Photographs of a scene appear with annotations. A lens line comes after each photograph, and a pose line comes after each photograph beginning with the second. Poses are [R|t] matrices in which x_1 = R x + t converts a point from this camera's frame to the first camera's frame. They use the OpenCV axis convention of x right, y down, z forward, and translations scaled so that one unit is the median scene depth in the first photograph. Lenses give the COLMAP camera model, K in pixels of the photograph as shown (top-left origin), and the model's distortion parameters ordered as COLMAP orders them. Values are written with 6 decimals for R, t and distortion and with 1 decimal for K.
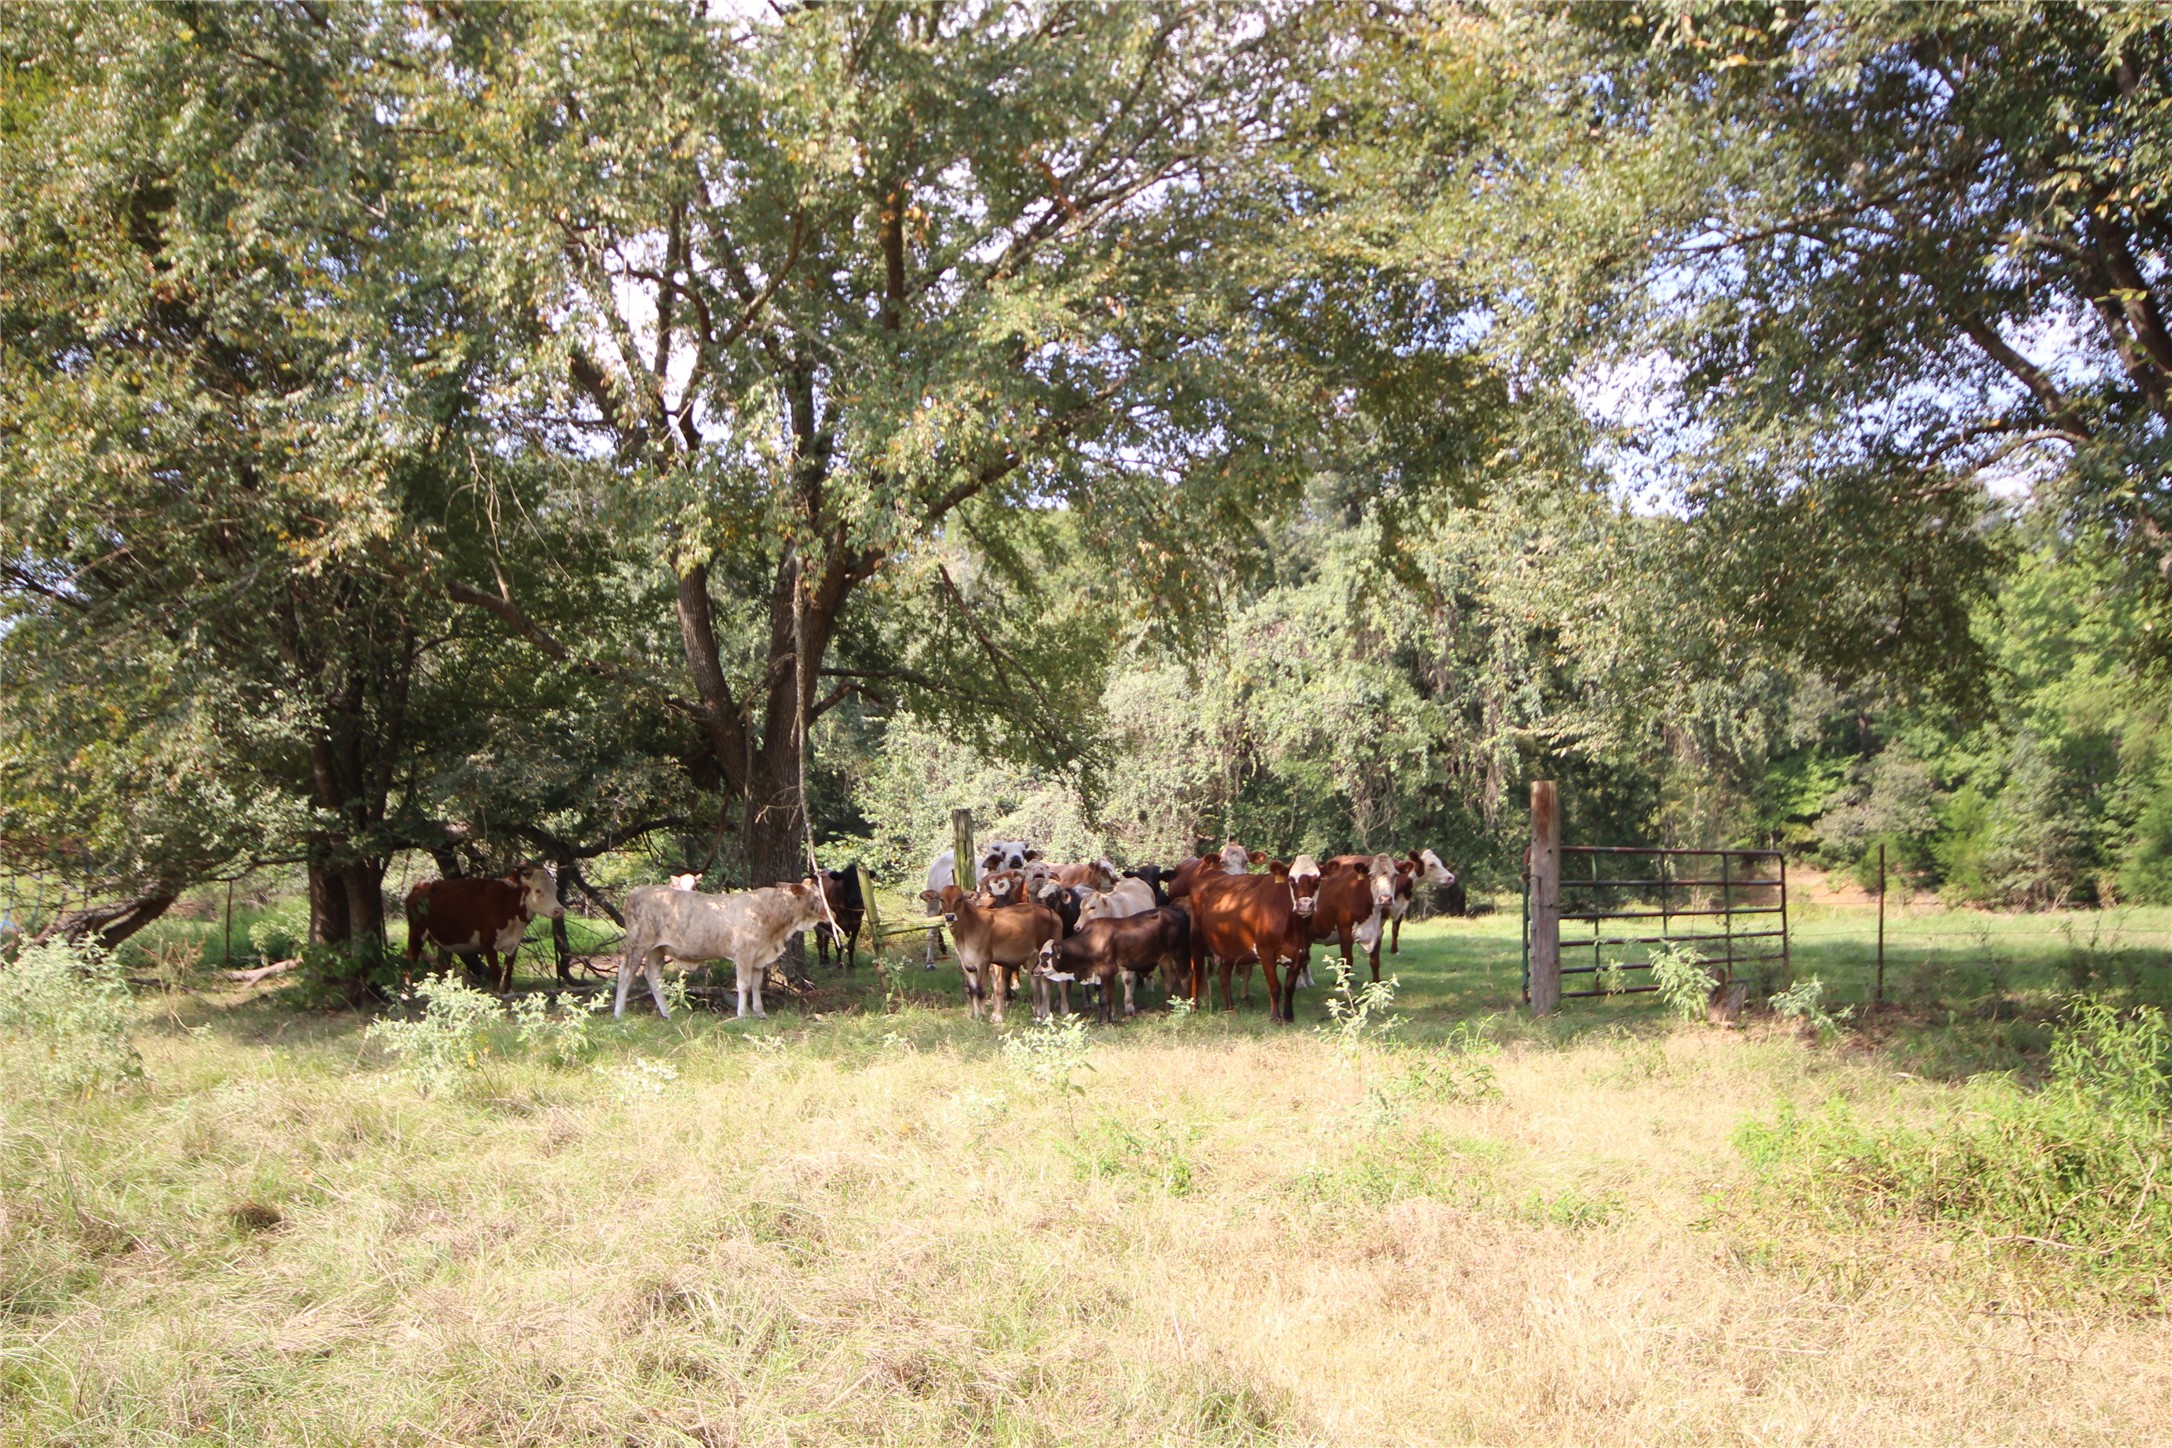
lens RADIAL K [[1926.6, 0, 1077.8], [0, 1926.6, 717.0], [0, 0, 1]] dist [0.006212, 0.072997]
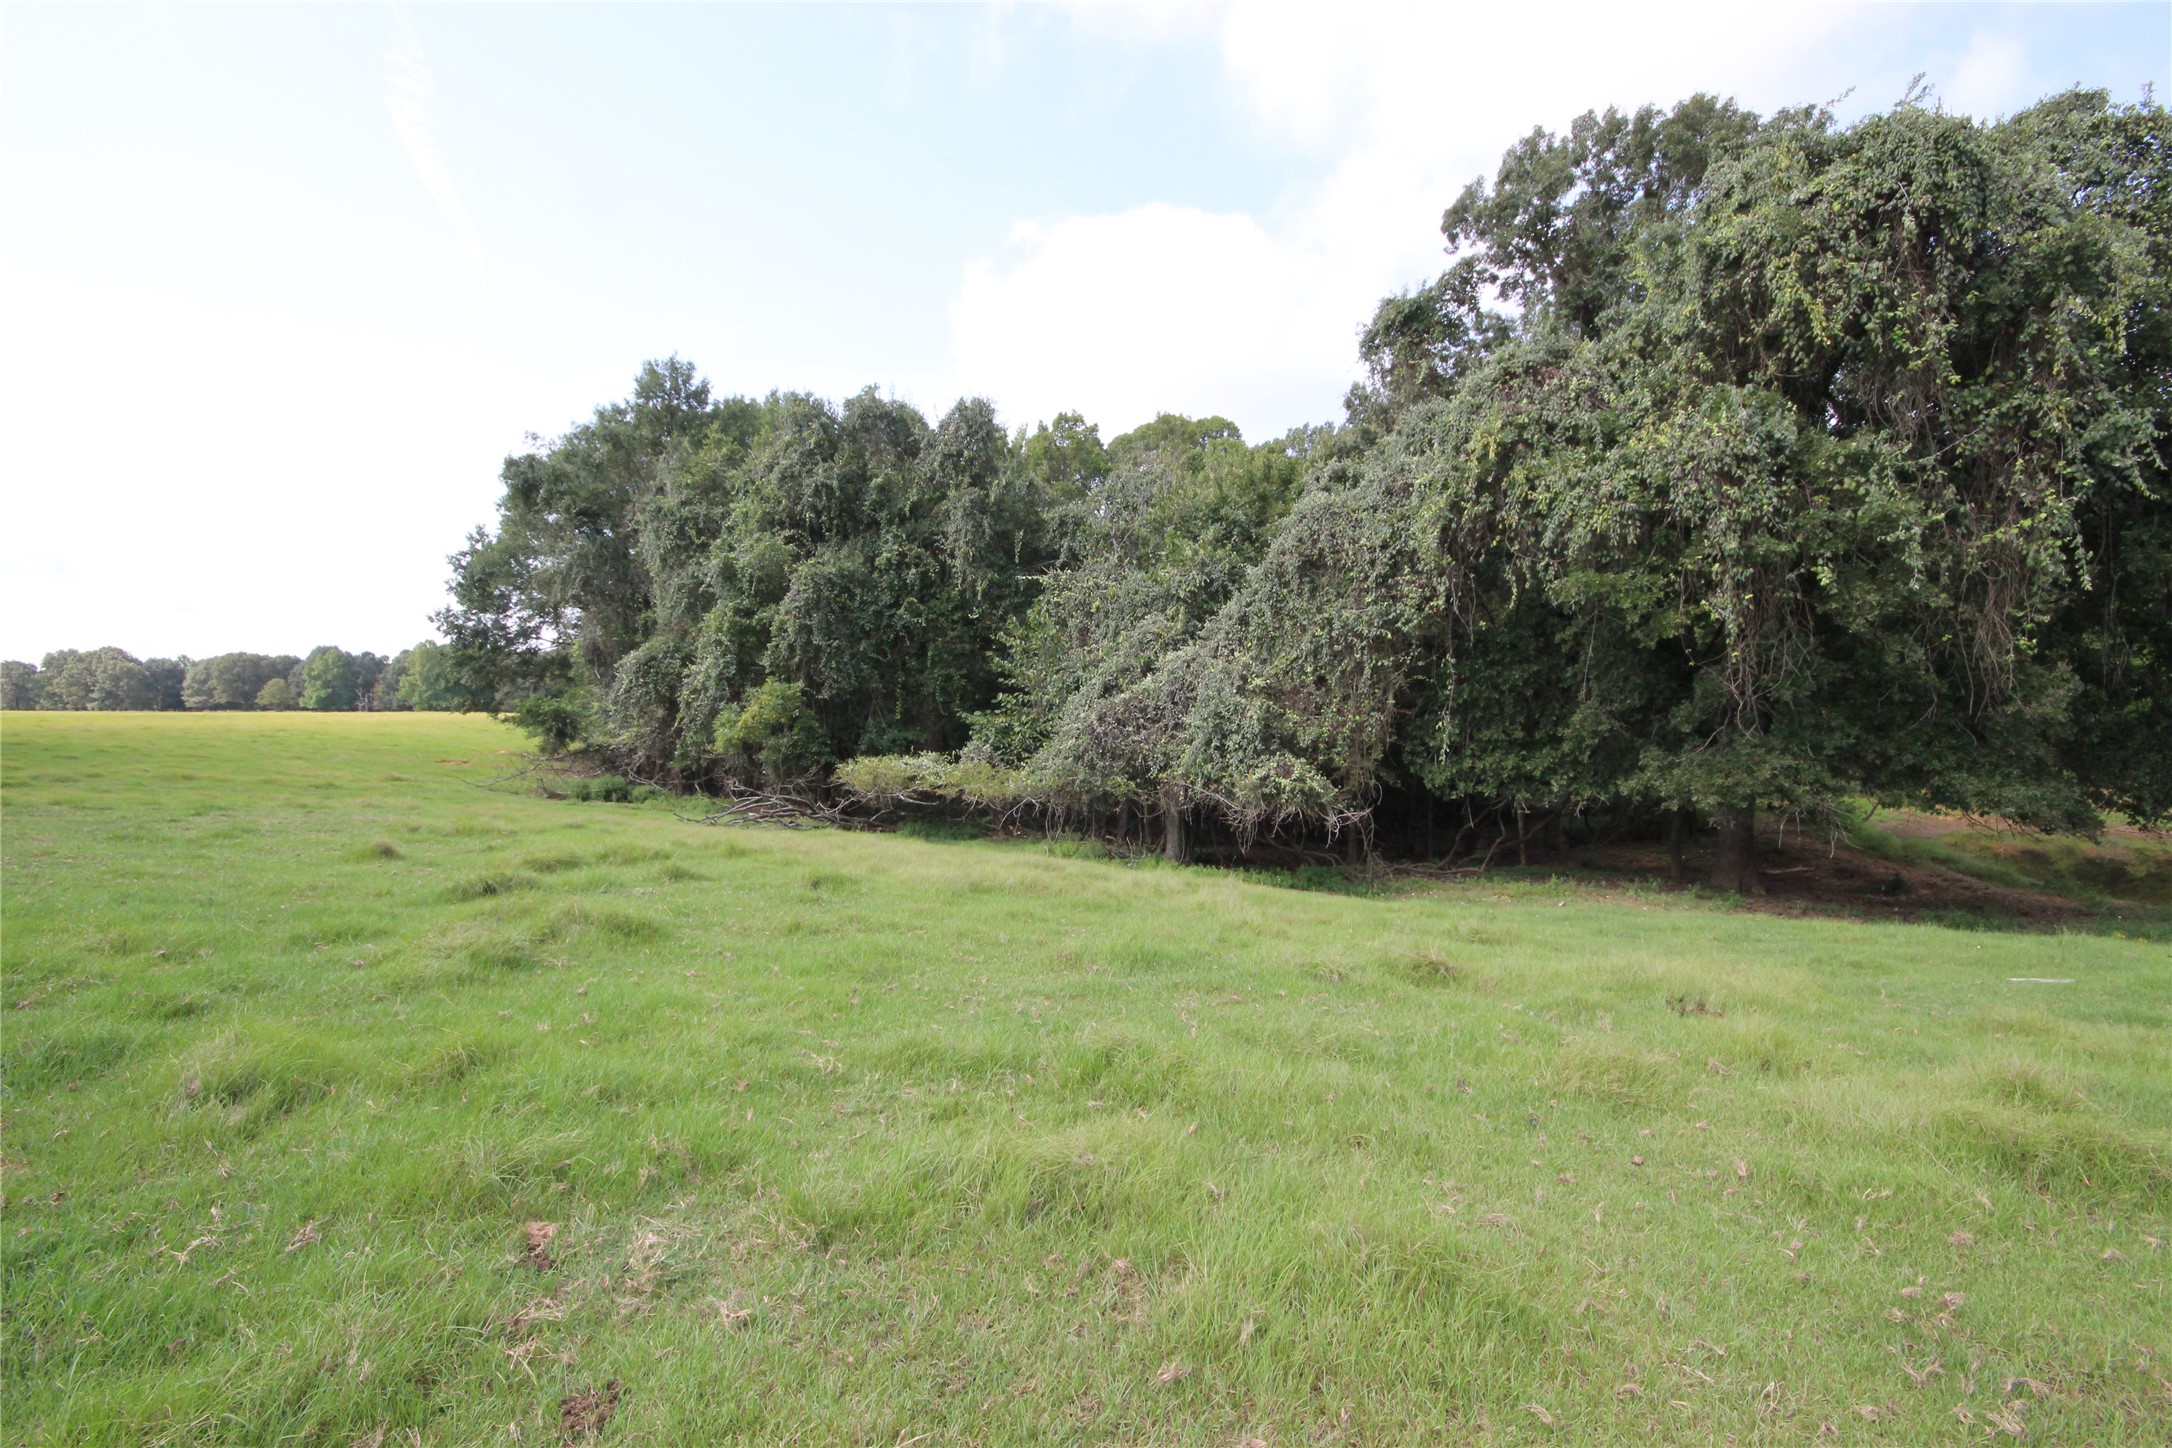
lens RADIAL K [[1005.6, 0, 1092.7], [0, 1005.6, 727.5], [0, 0, 1]] dist [0.015885, -0.012291]
pose [[0.982159, 0.018565, -0.187136, 0.022307], [-0.003878, 0.996903, 0.078548, 0.043432], [0.188014, -0.076421, 0.979189, 0.655950]]
